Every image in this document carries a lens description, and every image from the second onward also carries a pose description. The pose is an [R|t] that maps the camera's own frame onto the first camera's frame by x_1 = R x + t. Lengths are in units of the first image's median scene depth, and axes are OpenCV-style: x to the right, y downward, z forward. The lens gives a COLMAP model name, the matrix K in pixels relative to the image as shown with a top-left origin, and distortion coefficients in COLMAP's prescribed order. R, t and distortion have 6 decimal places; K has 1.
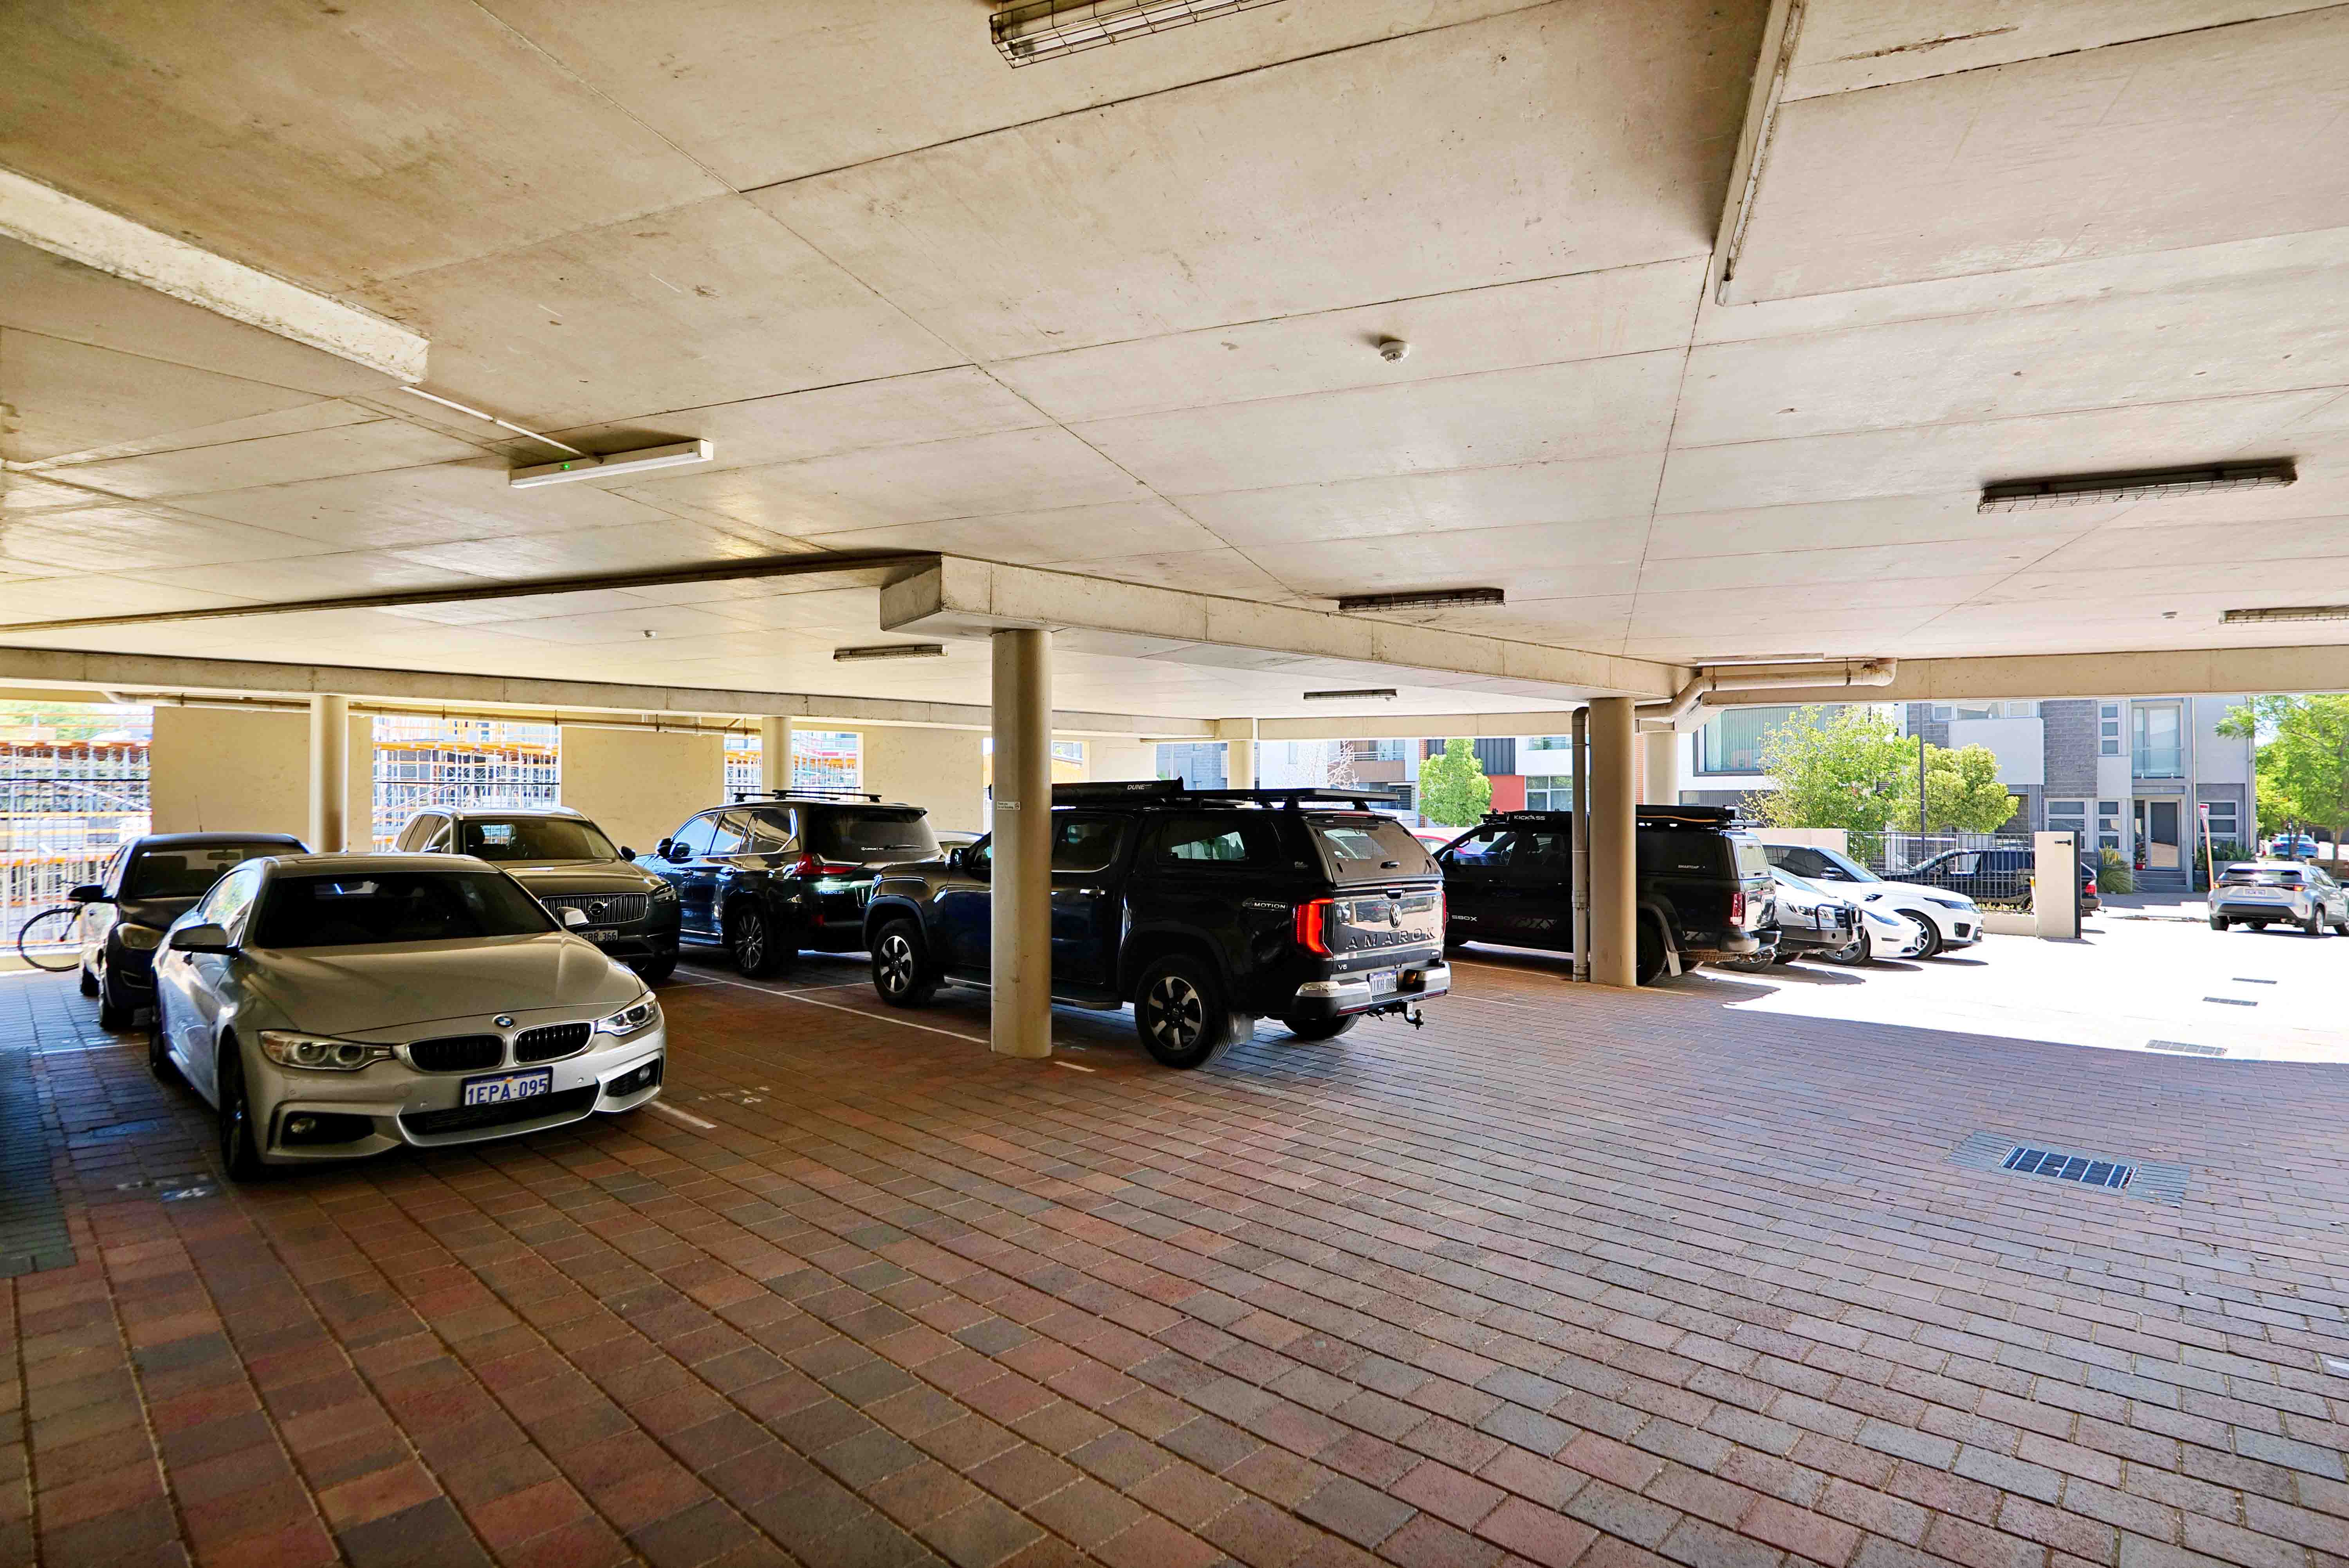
lens RADIAL K [[1135.4, 0, 1208.3], [0, 1135.4, 779.7], [0, 0, 1]] dist [-0.001543, 0.000003]
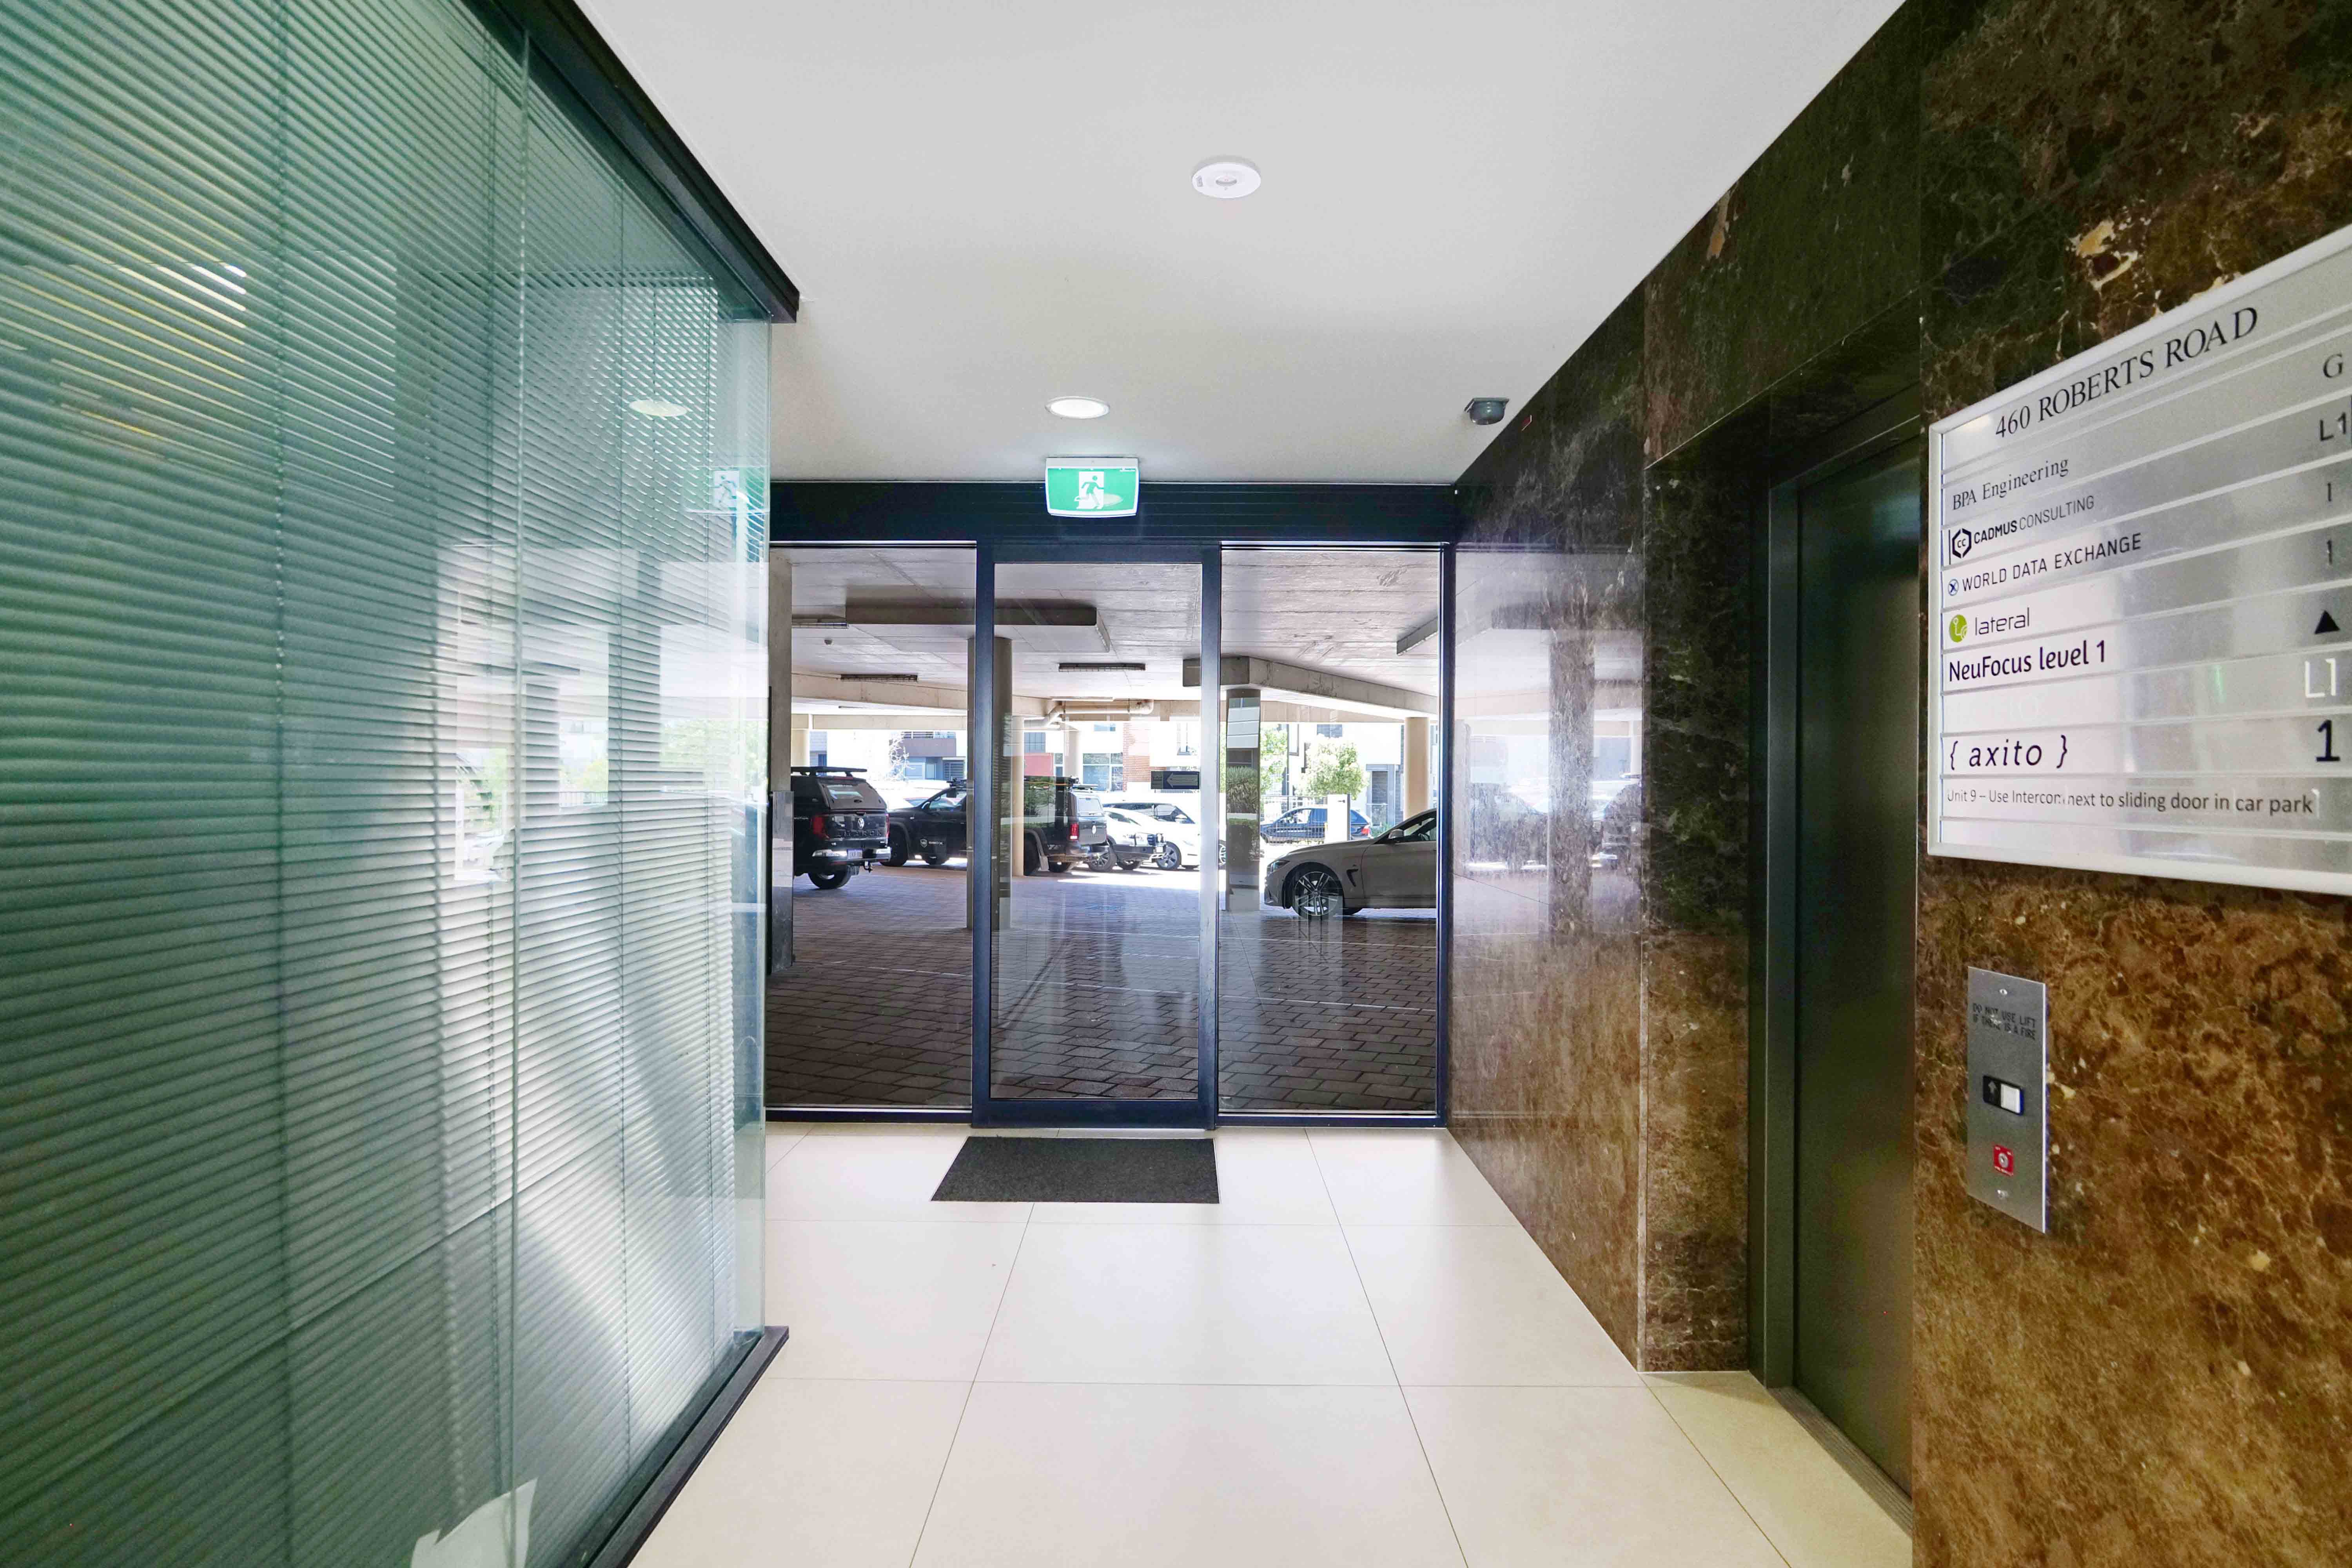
lens RADIAL K [[1136.8, 0, 1209.9], [0, 1136.8, 779.7], [0, 0, 1]] dist [-0.001543, 0.000003]
pose [[0.932187, 0.004787, 0.361945, -0.006780], [-0.013293, 0.999691, 0.021013, -0.020581], [-0.361732, -0.024399, 0.931963, -1.187206]]
